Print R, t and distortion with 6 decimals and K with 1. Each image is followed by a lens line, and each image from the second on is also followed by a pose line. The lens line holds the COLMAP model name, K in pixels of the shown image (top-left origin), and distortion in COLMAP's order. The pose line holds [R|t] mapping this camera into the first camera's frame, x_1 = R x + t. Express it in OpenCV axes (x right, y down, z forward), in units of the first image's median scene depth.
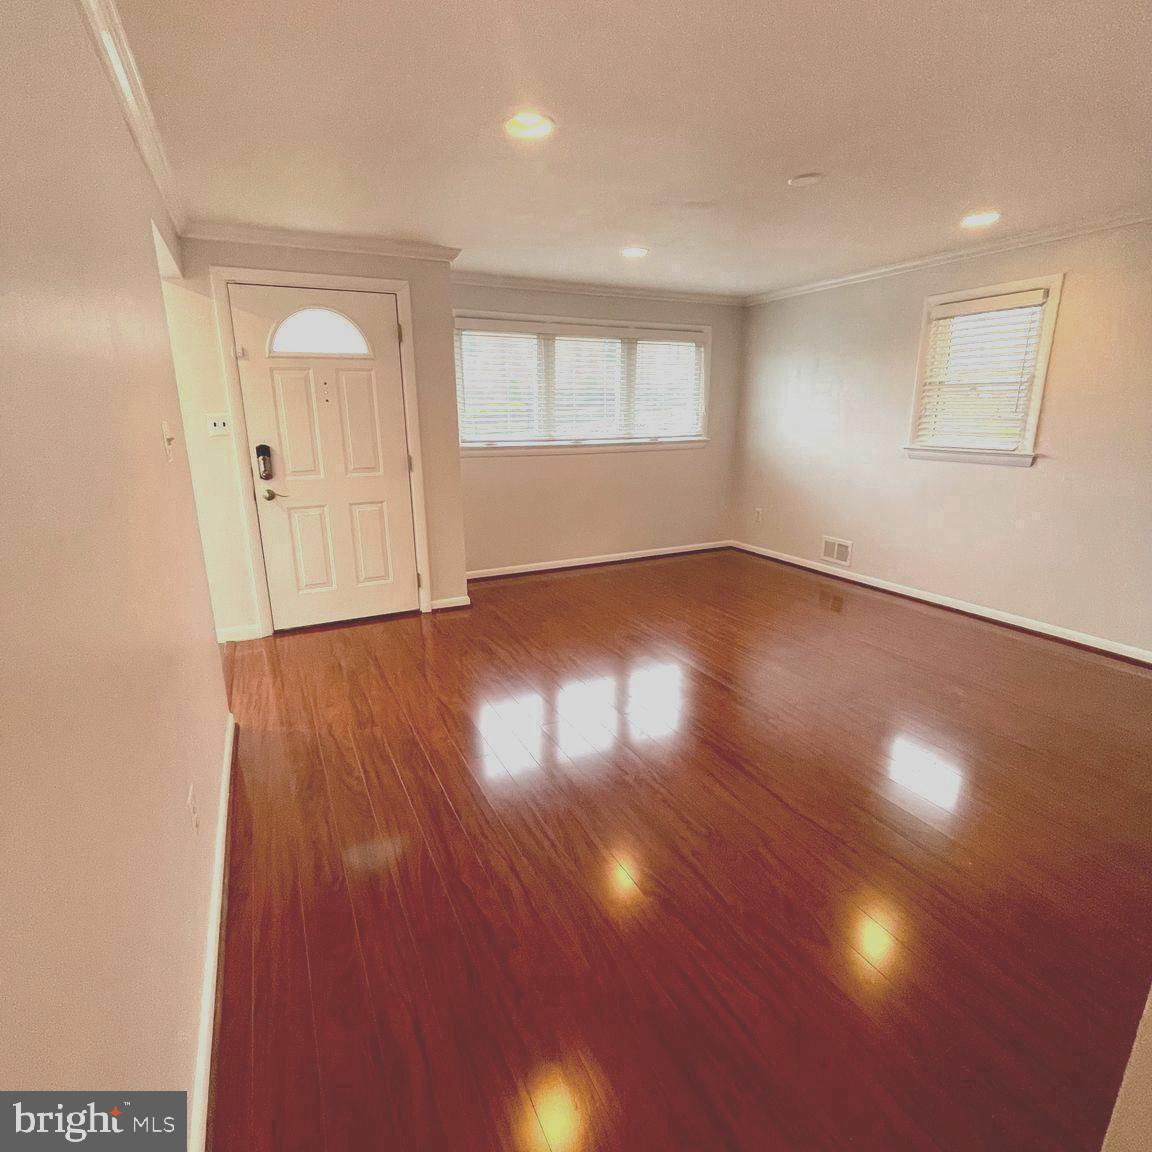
lens RADIAL K [[614.7, 0, 573.6], [0, 614.7, 573.3], [0, 0, 1]] dist [-0.013443, -0.000650]
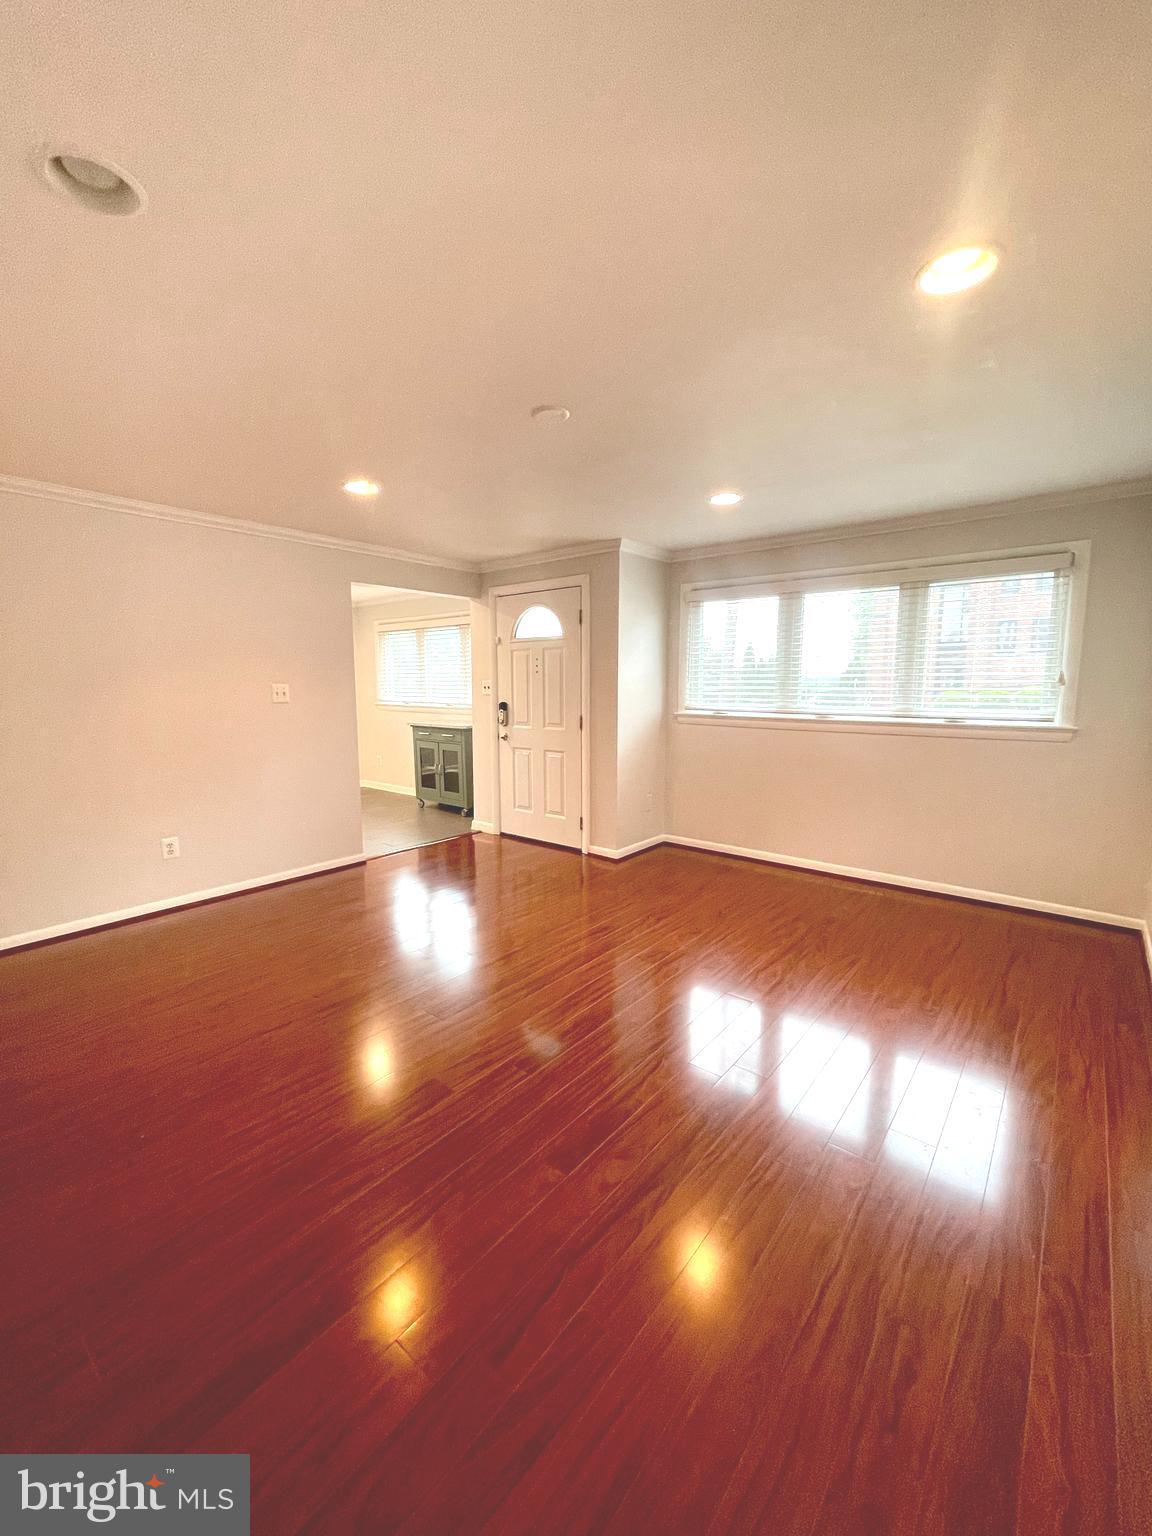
lens RADIAL K [[619.7, 0, 569.4], [0, 619.7, 760.9], [0, 0, 1]] dist [-0.004406, 0.001432]
pose [[0.408486, 0.118984, -0.904976, 0.773522], [-0.234543, 0.971859, 0.021910, -0.122337], [0.882116, 0.203306, 0.424898, 0.465776]]
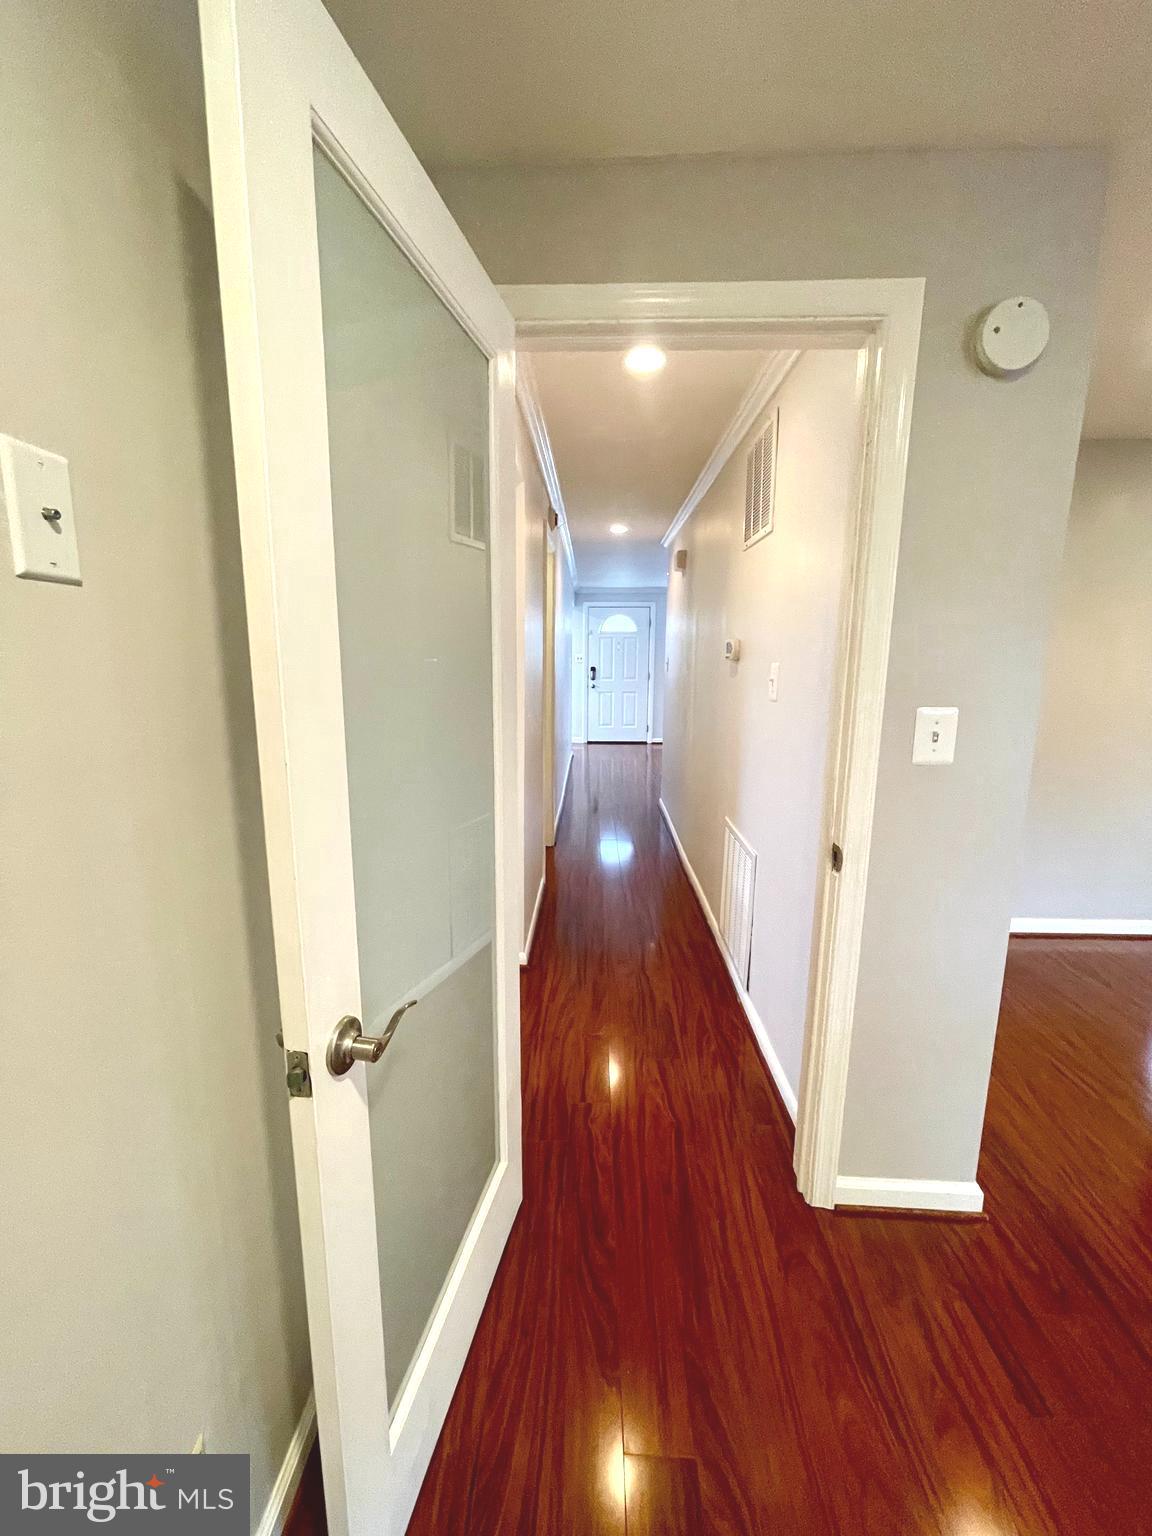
lens RADIAL K [[619.7, 0, 580.7], [0, 619.7, 770.0], [0, 0, 1]] dist [-0.004406, 0.001432]
pose [[0.878920, 0.104274, -0.465431, 0.611594], [-0.133945, 0.990503, -0.031033, 0.267983], [0.457775, 0.089618, 0.884540, -1.120952]]
